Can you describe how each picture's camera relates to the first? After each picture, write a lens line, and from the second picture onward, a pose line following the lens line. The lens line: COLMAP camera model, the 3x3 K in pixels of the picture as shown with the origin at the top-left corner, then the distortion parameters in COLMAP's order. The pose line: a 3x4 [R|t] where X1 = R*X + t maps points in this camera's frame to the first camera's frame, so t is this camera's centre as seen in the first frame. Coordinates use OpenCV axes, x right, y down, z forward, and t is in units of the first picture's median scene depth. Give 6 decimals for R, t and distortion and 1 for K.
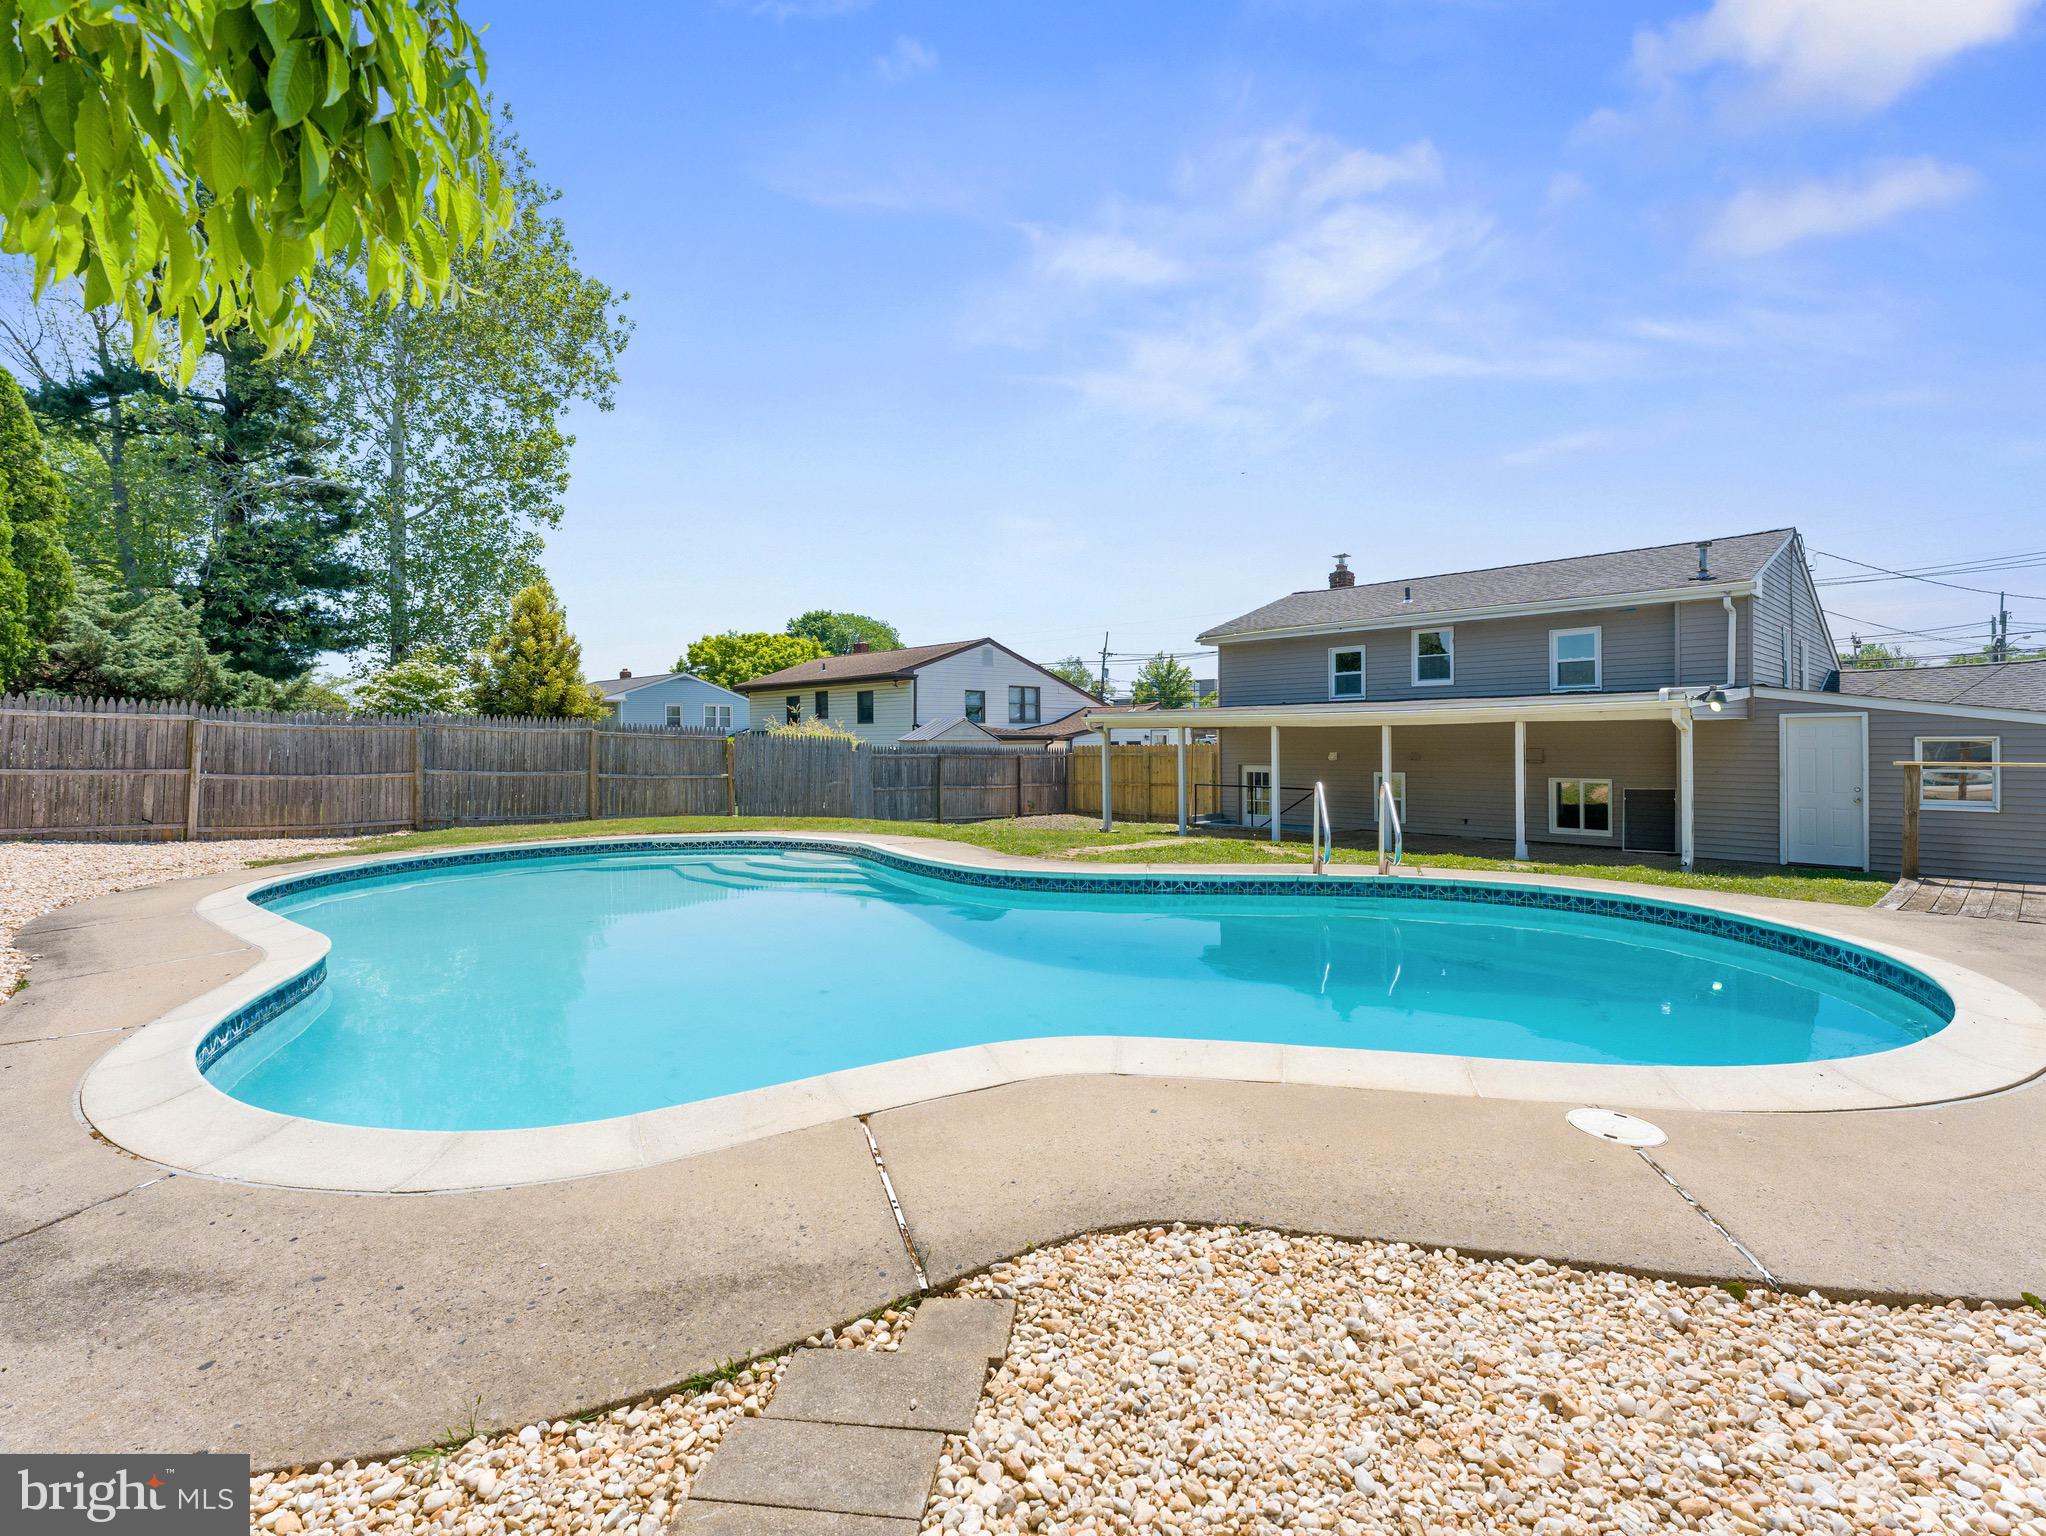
lens RADIAL K [[926.9, 0, 1023.0], [0, 926.9, 768.0], [0, 0, 1]] dist [0.000336, -0.000263]
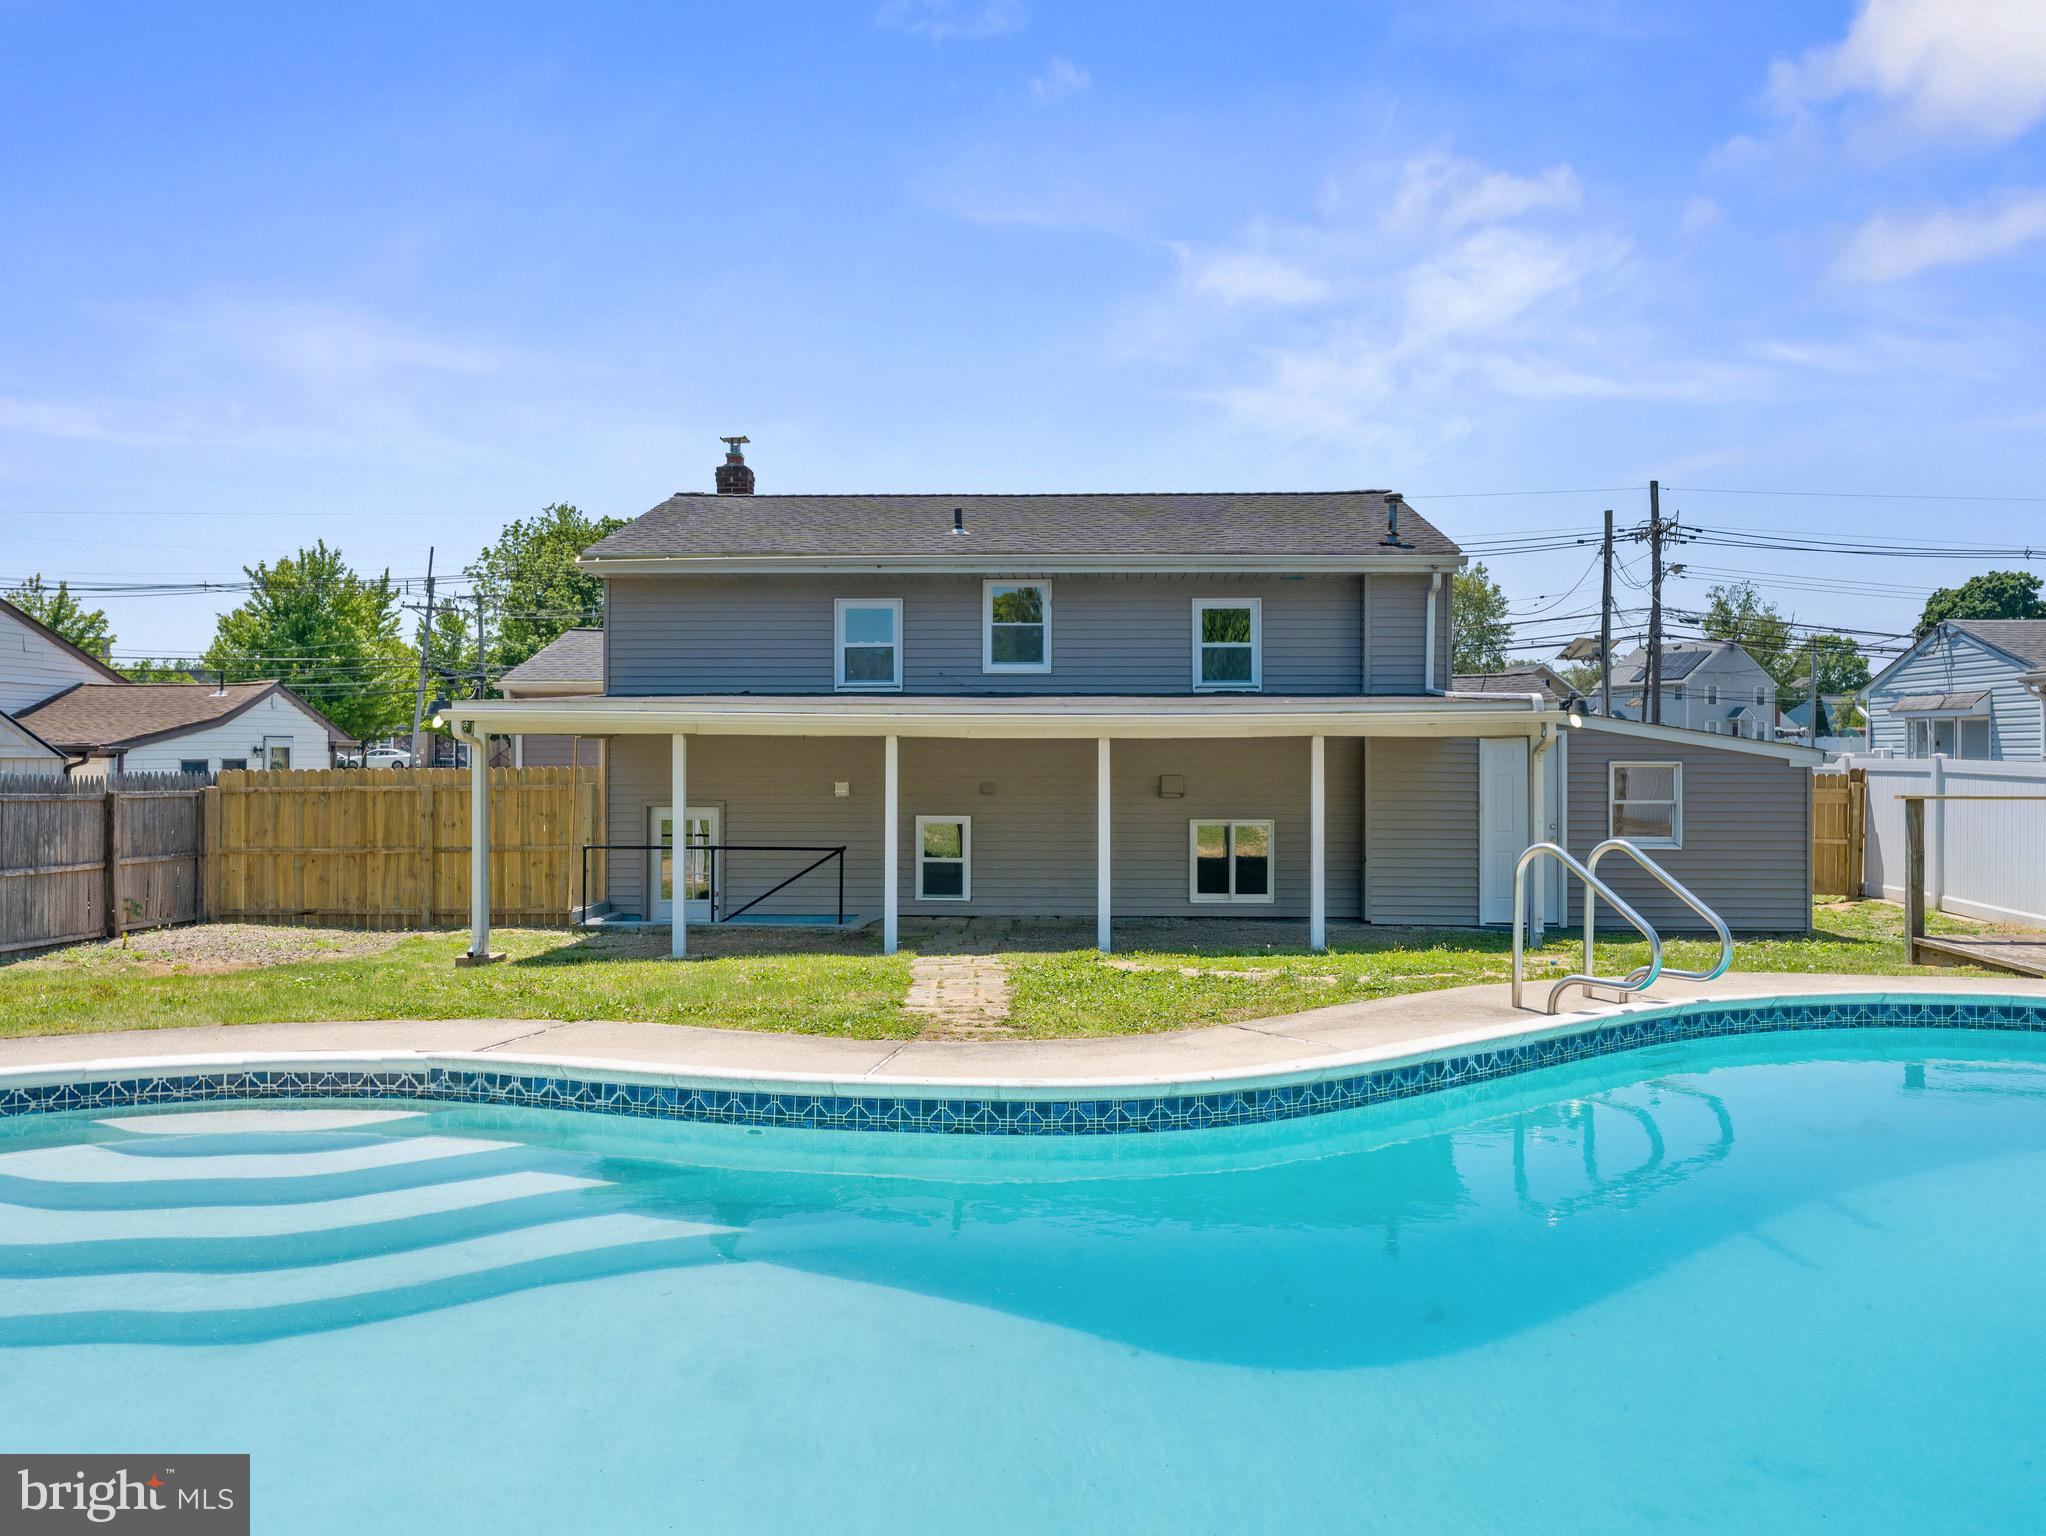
lens RADIAL K [[1524.0, 0, 1023.0], [0, 1524.0, 803.7], [0, 0, 1]] dist [0.009168, 0.000101]
pose [[0.718260, -0.014199, 0.695629, -0.251385], [0.015023, 0.999875, 0.004896, -0.007586], [-0.695612, 0.006934, 0.718384, 0.271032]]
